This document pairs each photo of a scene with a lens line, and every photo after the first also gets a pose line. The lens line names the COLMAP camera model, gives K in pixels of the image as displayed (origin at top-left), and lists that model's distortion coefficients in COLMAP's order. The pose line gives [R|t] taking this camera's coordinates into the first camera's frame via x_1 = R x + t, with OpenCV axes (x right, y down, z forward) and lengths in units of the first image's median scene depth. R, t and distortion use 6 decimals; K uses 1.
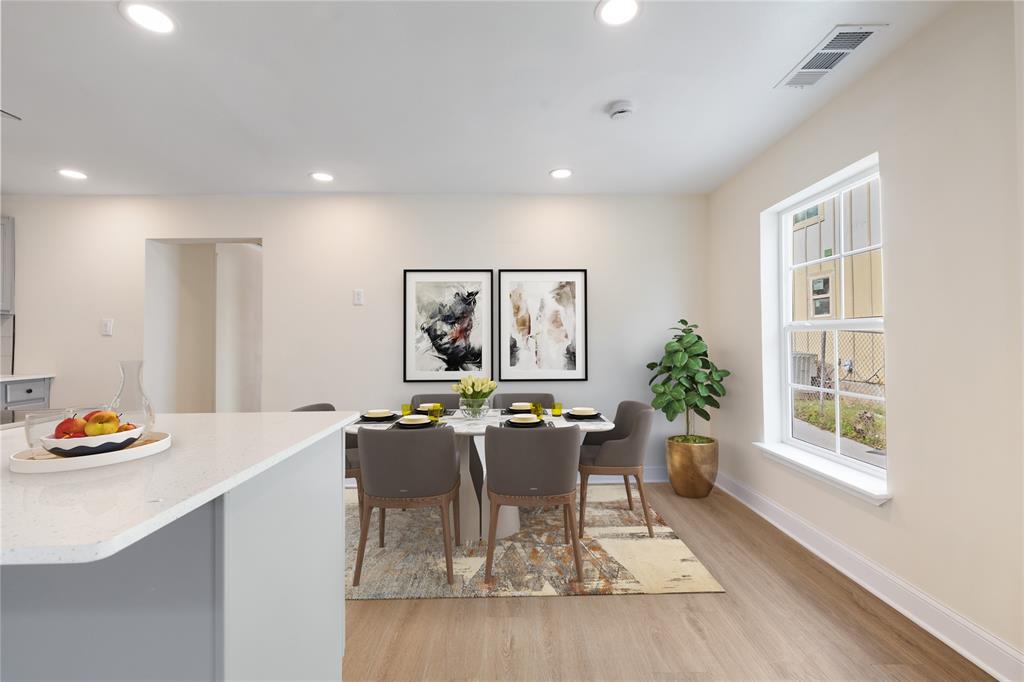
lens RADIAL K [[432.8, 0, 510.6], [0, 432.8, 341.0], [0, 0, 1]] dist [0.001048, 0.000069]
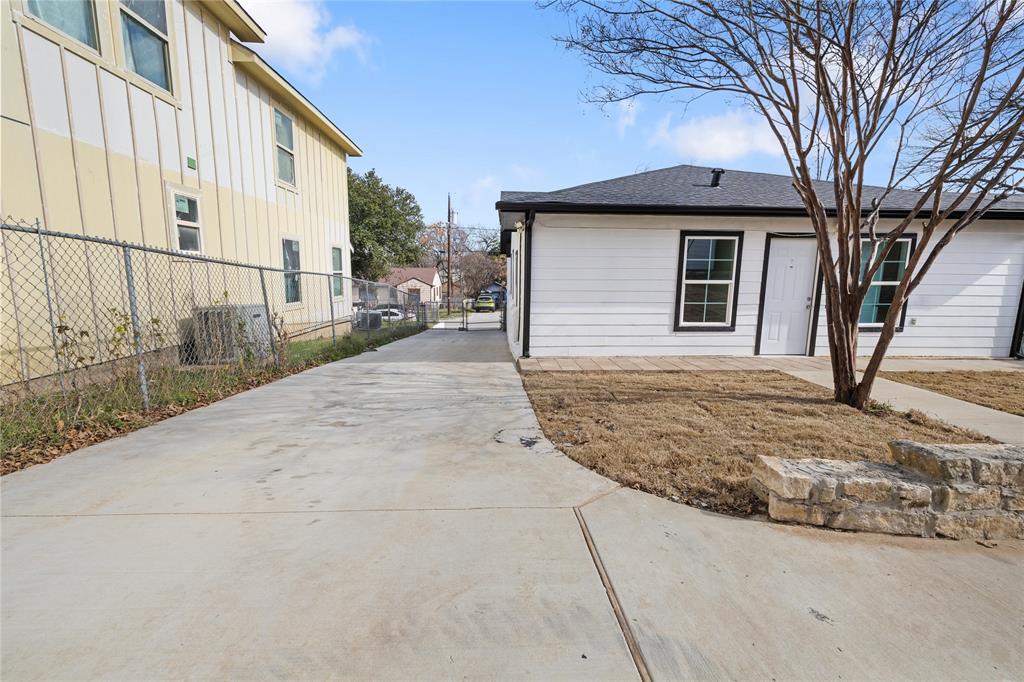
lens RADIAL K [[432.8, 0, 510.7], [0, 432.8, 341.6], [0, 0, 1]] dist [0.001048, 0.000069]
pose [[-0.999486, 0.002477, -0.031964, 0.226030], [-0.002307, 0.988871, 0.148755, -0.020974], [0.031976, 0.148753, -0.988357, 1.728978]]
